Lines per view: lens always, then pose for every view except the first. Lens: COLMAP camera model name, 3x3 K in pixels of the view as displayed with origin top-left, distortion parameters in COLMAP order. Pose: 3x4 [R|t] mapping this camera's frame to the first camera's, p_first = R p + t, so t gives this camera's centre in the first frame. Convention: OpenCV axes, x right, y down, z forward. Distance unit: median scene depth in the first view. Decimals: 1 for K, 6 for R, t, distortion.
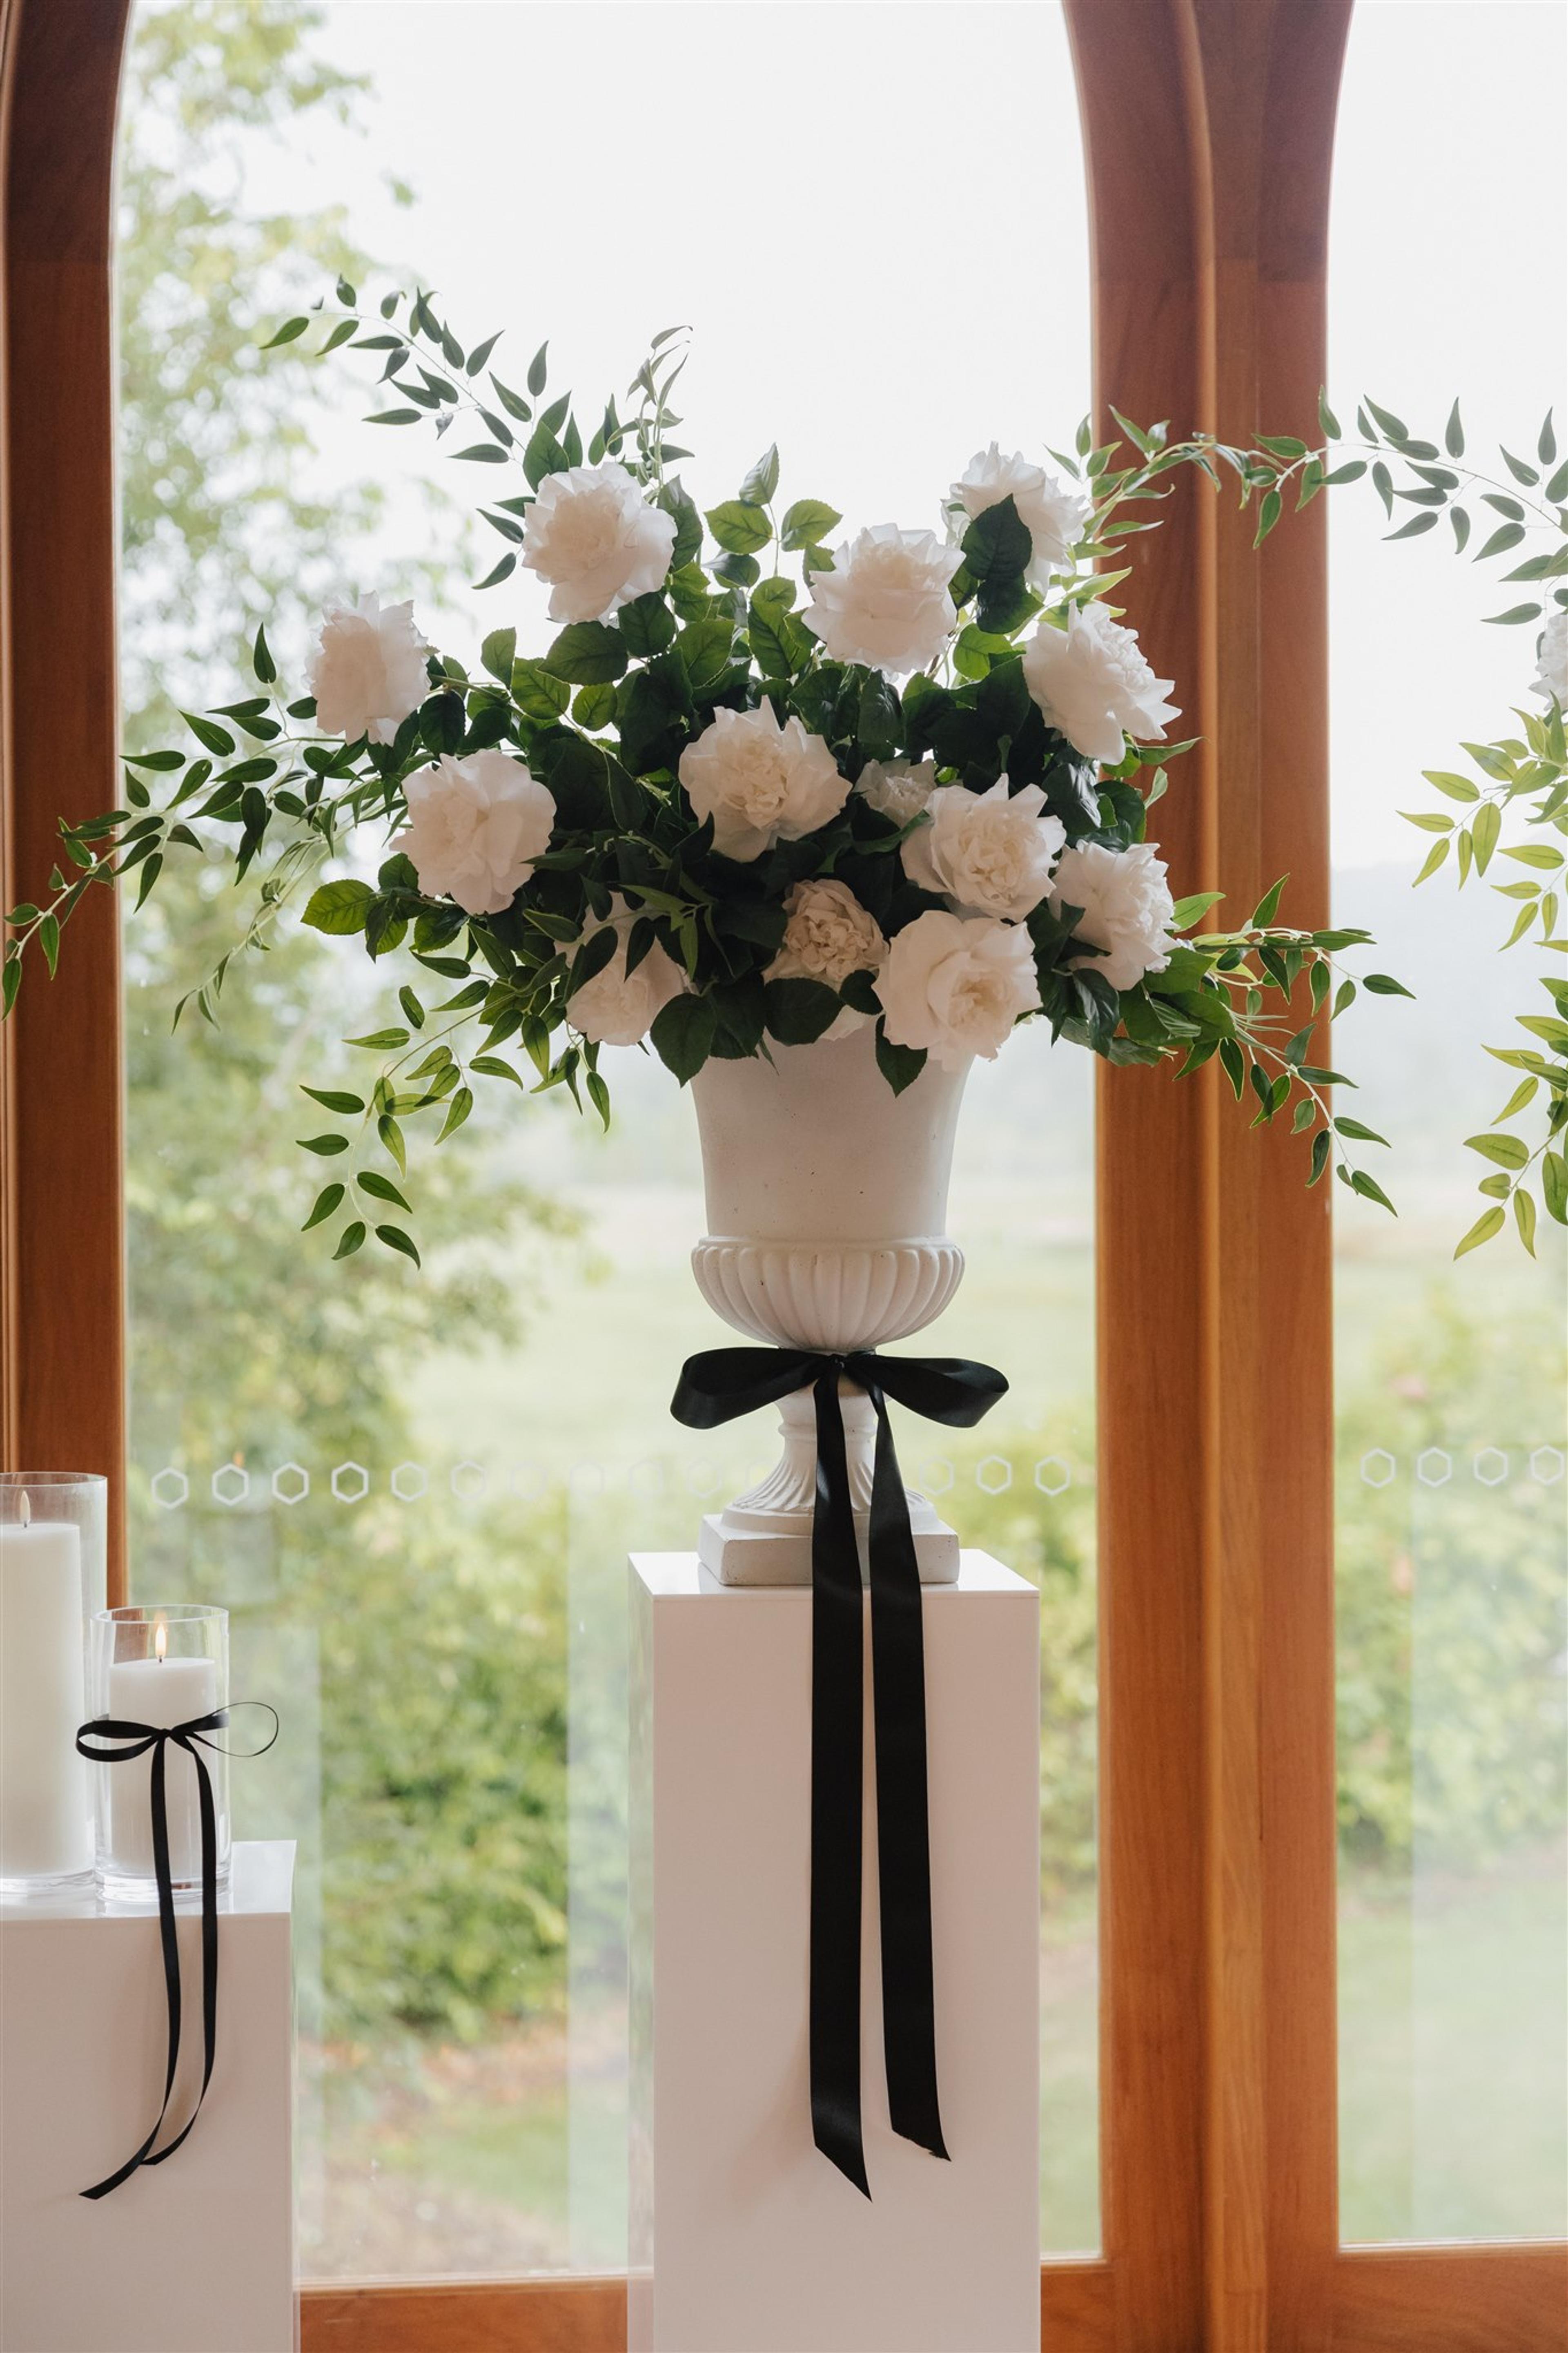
lens RADIAL K [[4653.3, 0, 794.1], [0, 4653.3, 1177.7], [0, 0, 1]] dist [0.022782, 0.000000]
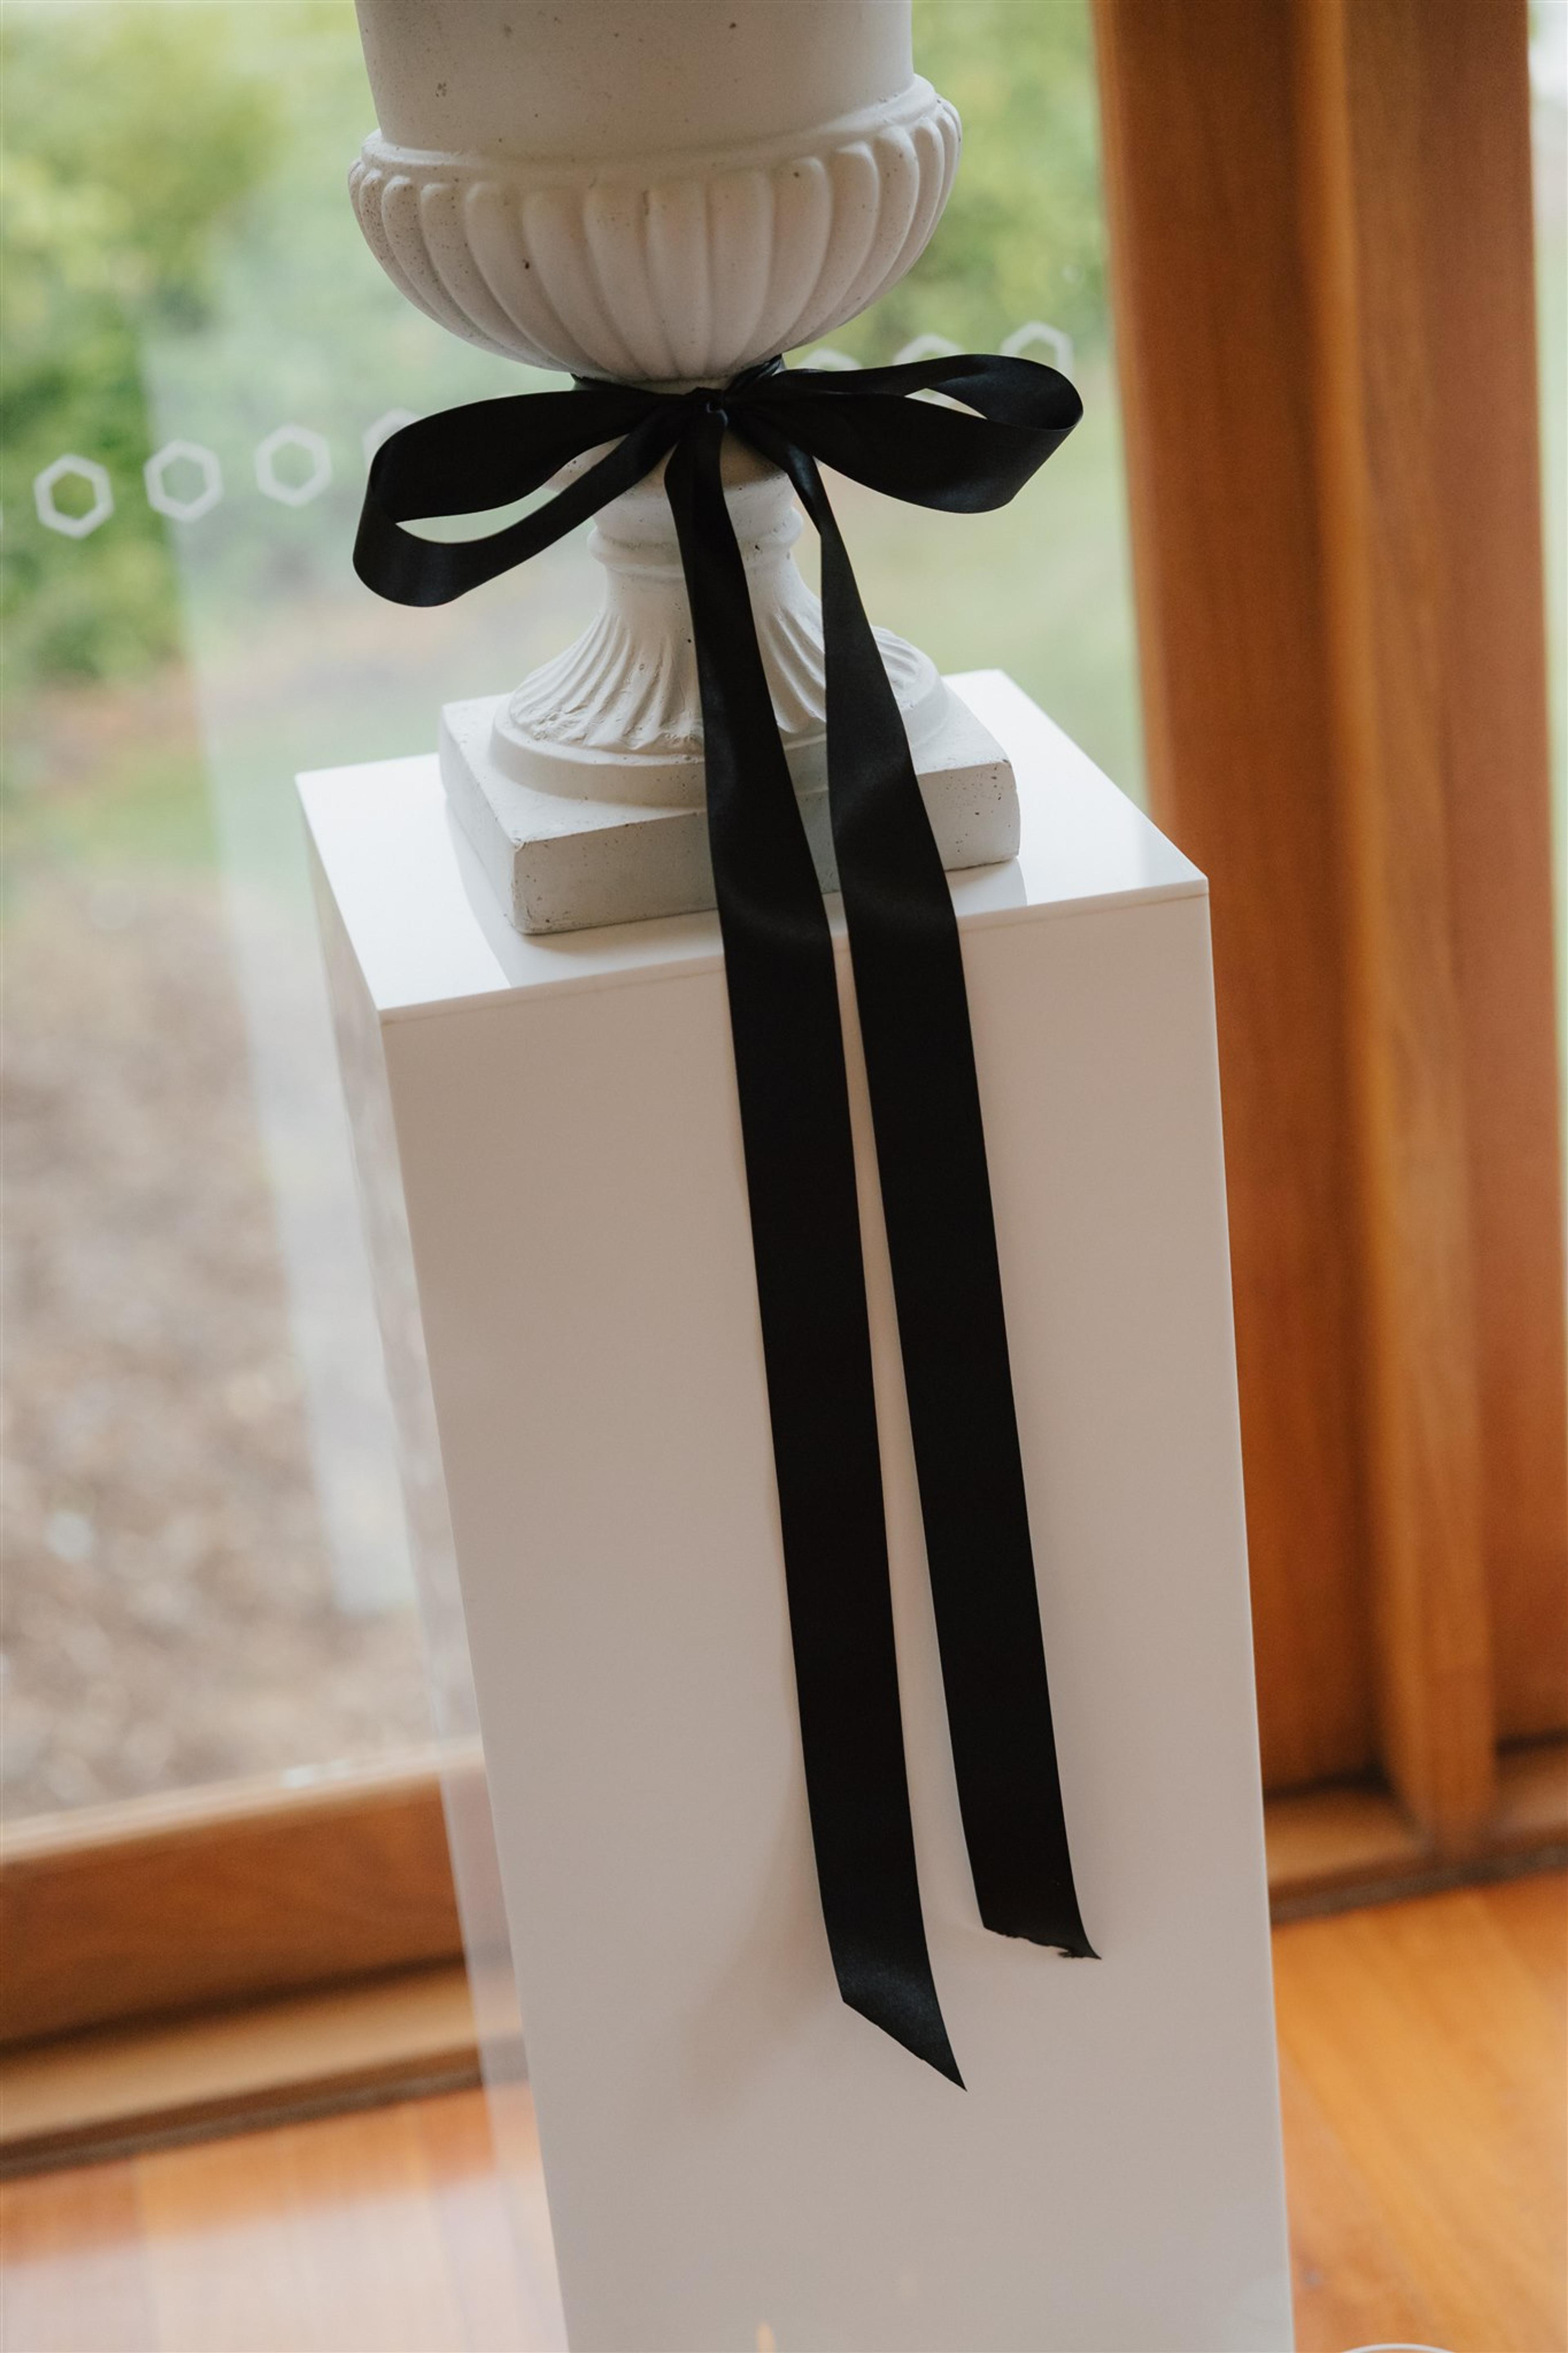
lens RADIAL K [[4205.0, 0, 774.5], [0, 4205.0, 1185.2], [0, 0, 1]] dist [-0.028908, 0.000000]
pose [[0.990057, -0.127195, 0.060078, -0.018572], [0.093267, 0.913268, 0.396538, -0.052416], [-0.105305, -0.386992, 0.916050, 0.604995]]
